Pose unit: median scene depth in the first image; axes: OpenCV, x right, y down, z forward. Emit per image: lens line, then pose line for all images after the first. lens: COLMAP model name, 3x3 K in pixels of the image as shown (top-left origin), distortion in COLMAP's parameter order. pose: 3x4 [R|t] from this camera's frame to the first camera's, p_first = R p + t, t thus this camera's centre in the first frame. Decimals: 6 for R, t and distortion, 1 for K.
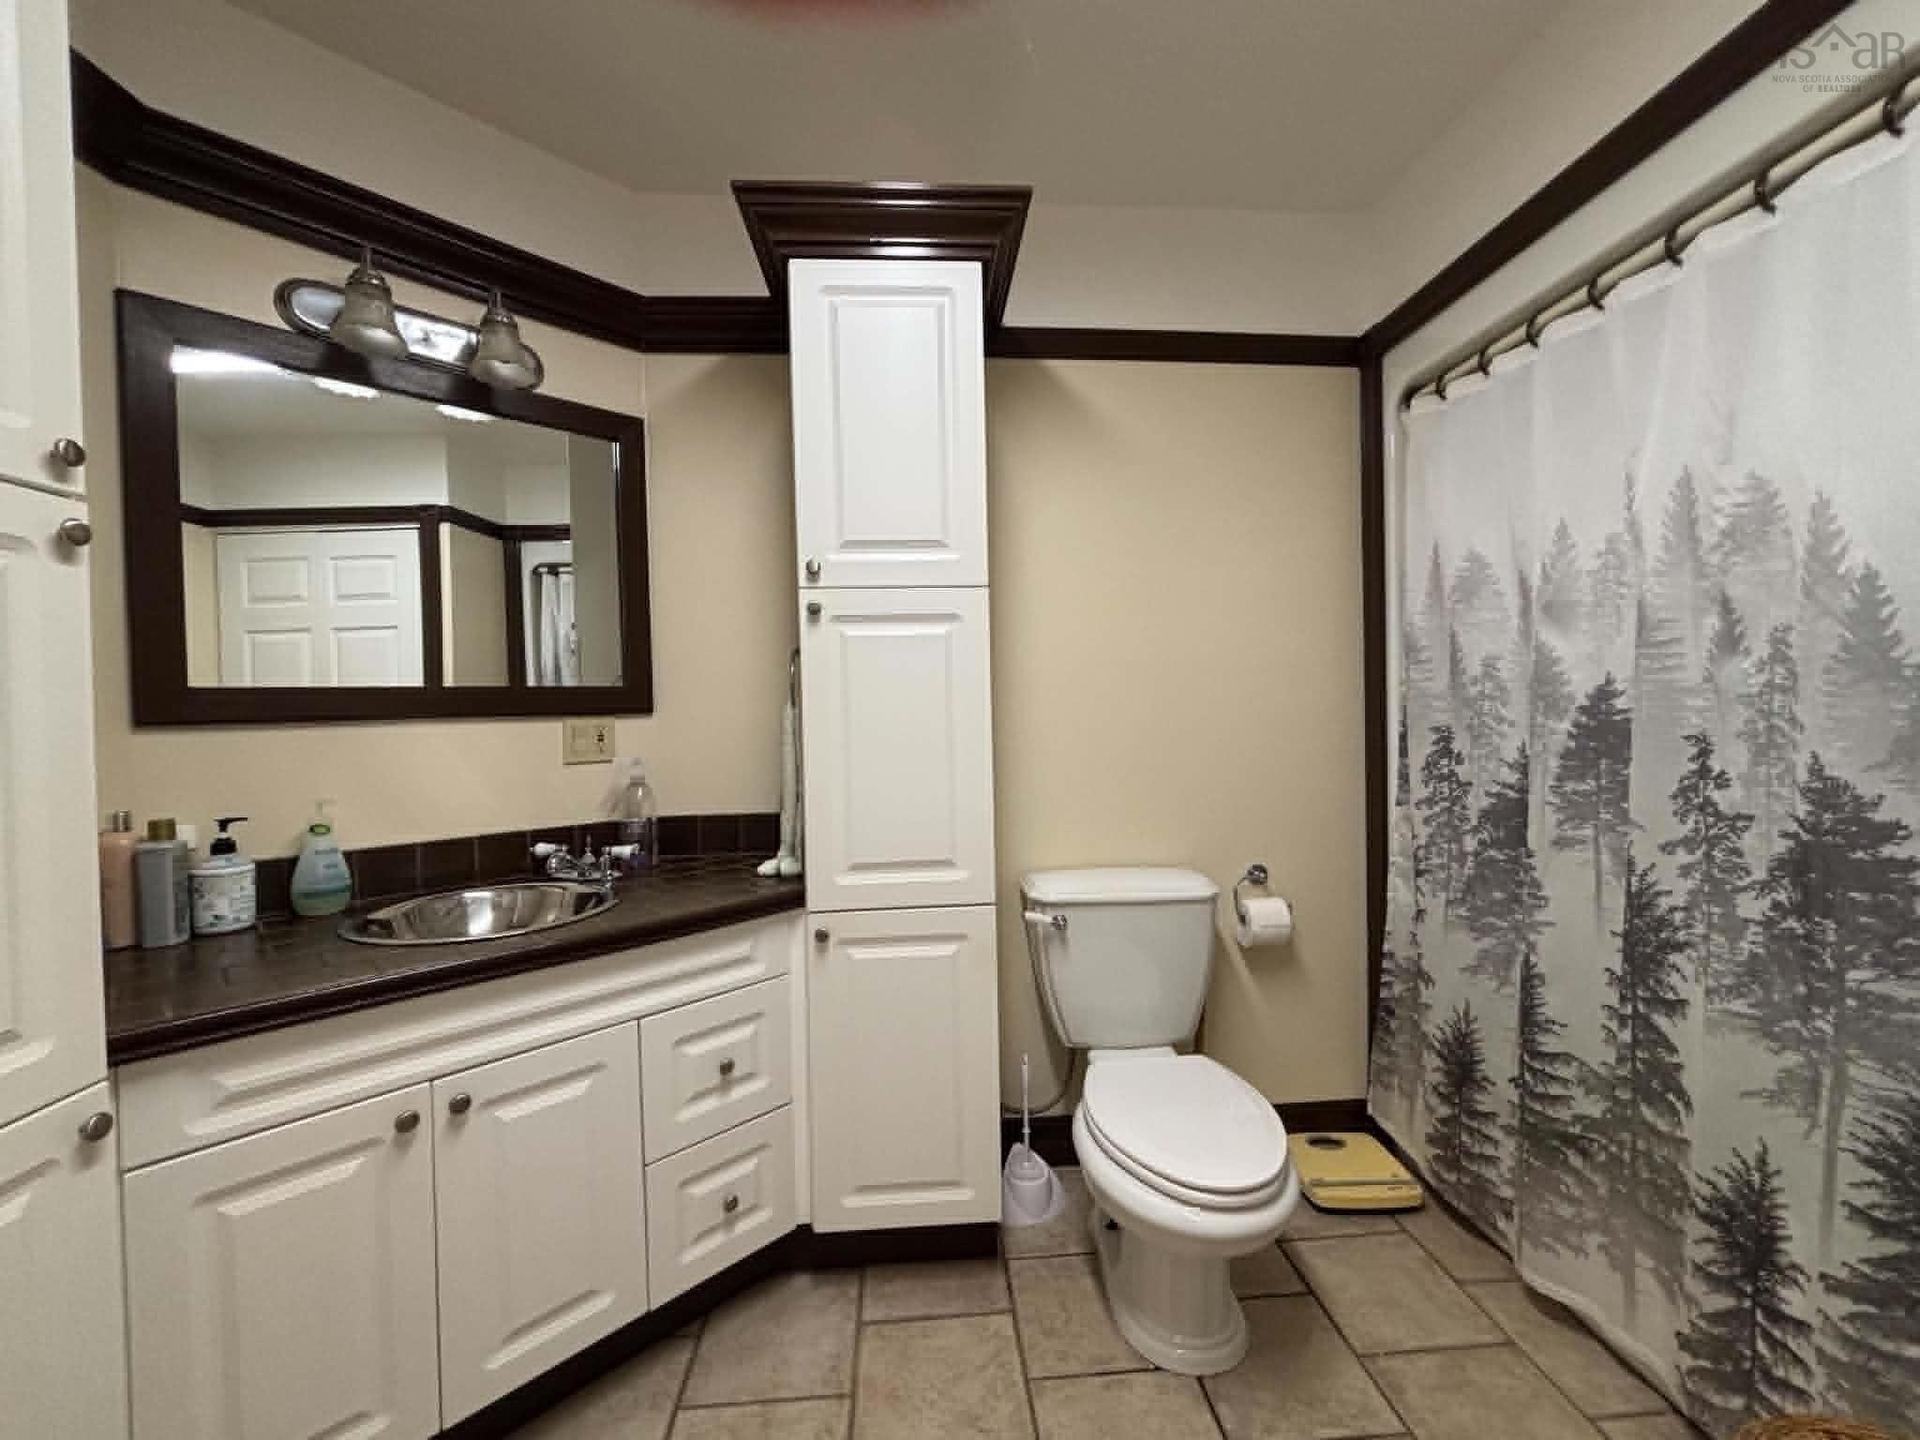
lens RADIAL K [[759.2, 0, 969.4], [0, 759.2, 716.3], [0, 0, 1]] dist [-0.011263, 0.000148]
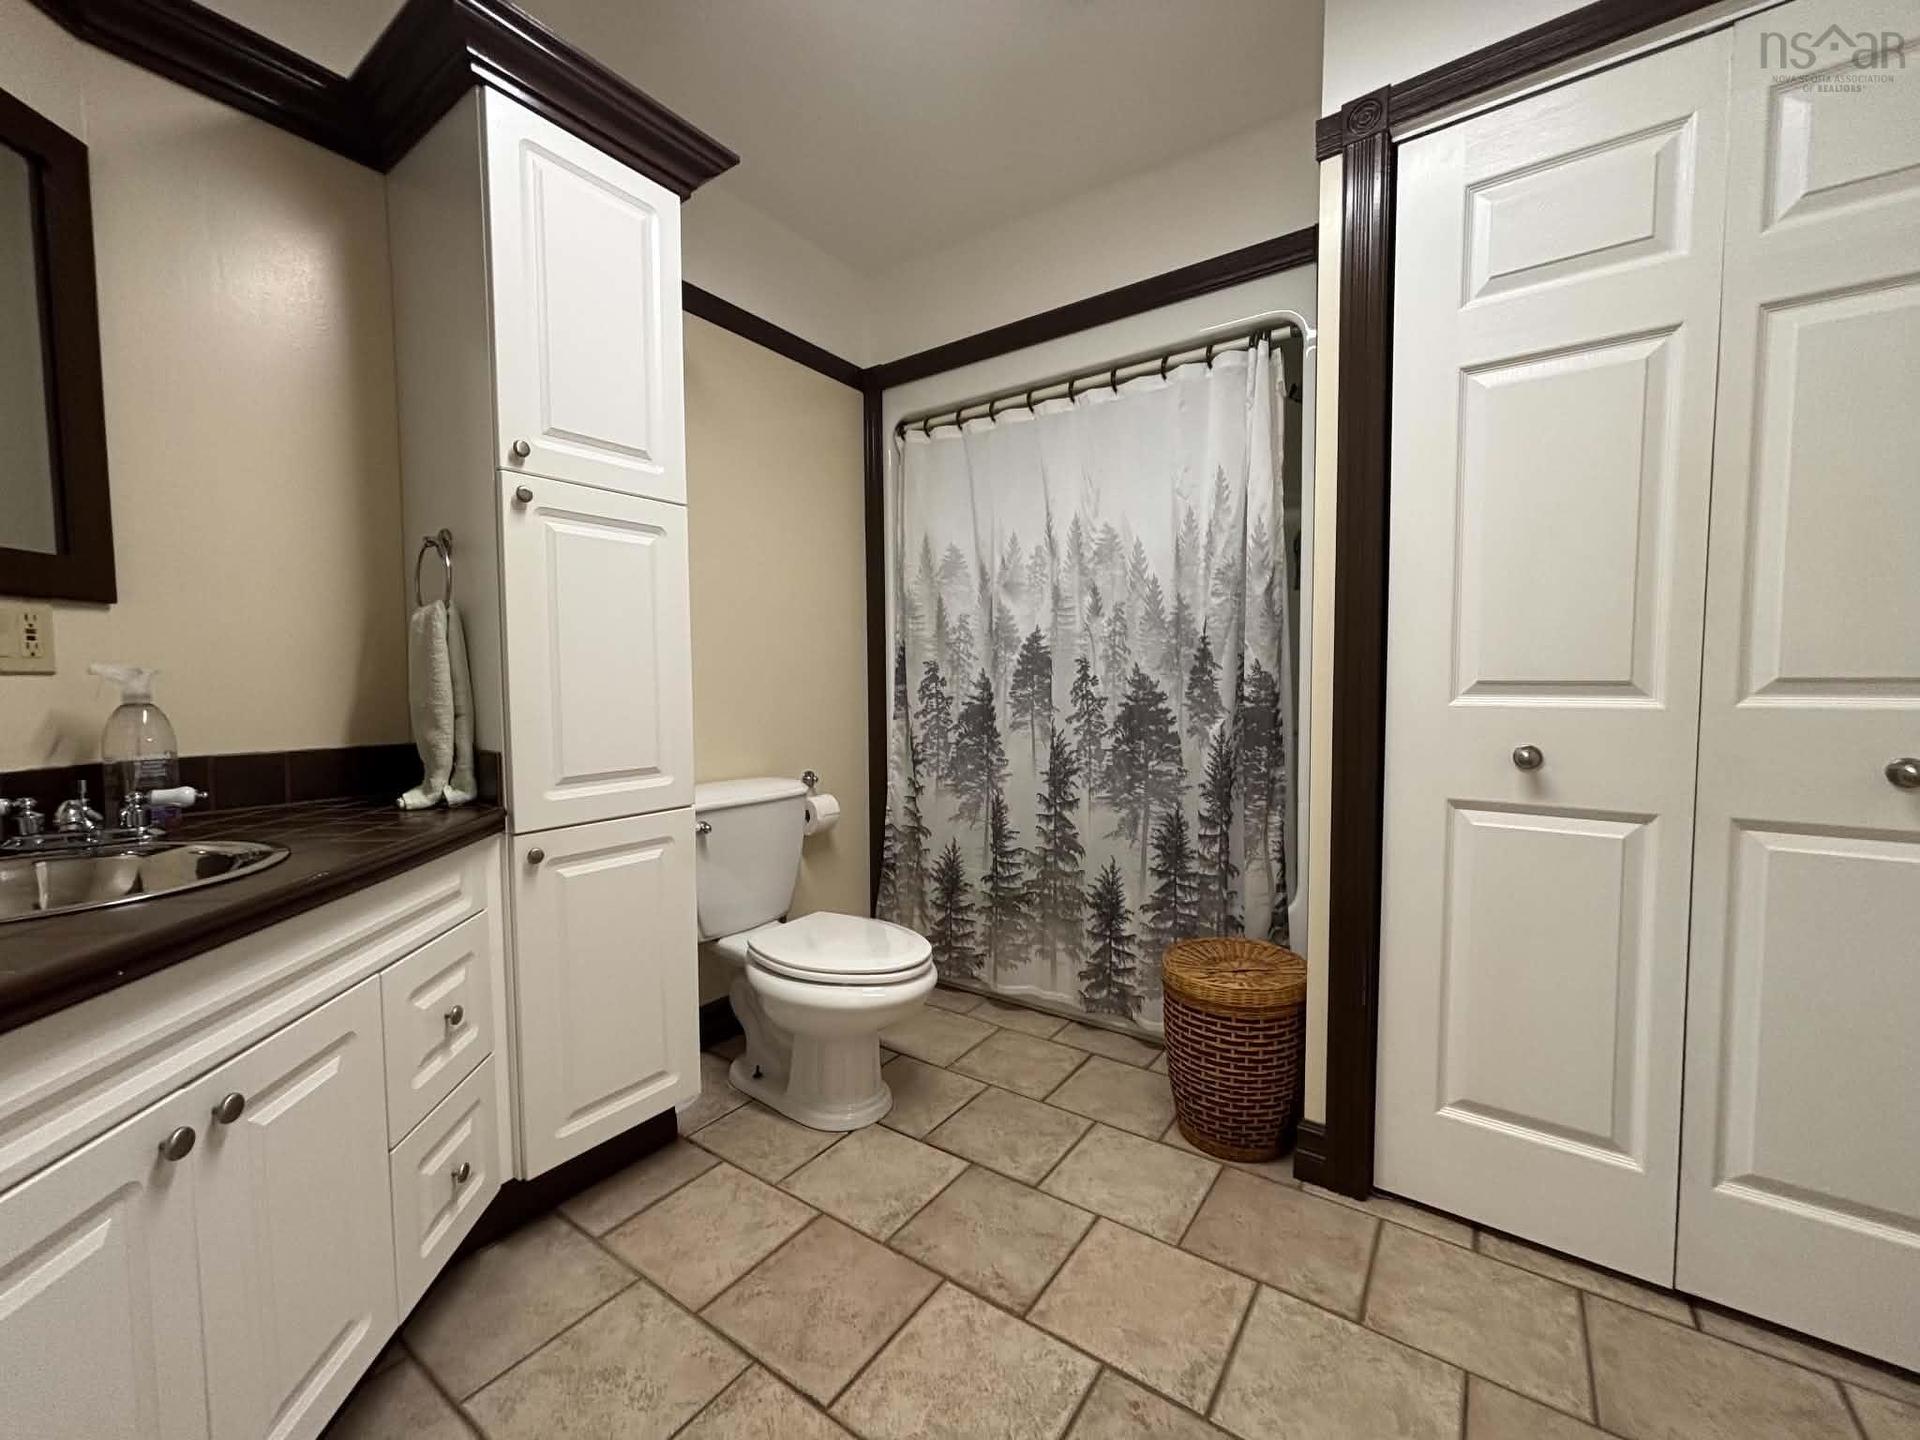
lens RADIAL K [[750.8, 0, 960.0], [0, 750.8, 720.0], [0, 0, 1]] dist [0.015999, -0.010892]
pose [[0.636628, -0.026470, 0.770717, -0.597934], [0.001972, 0.999463, 0.032697, 0.101289], [-0.771169, -0.019296, 0.636339, 0.023908]]
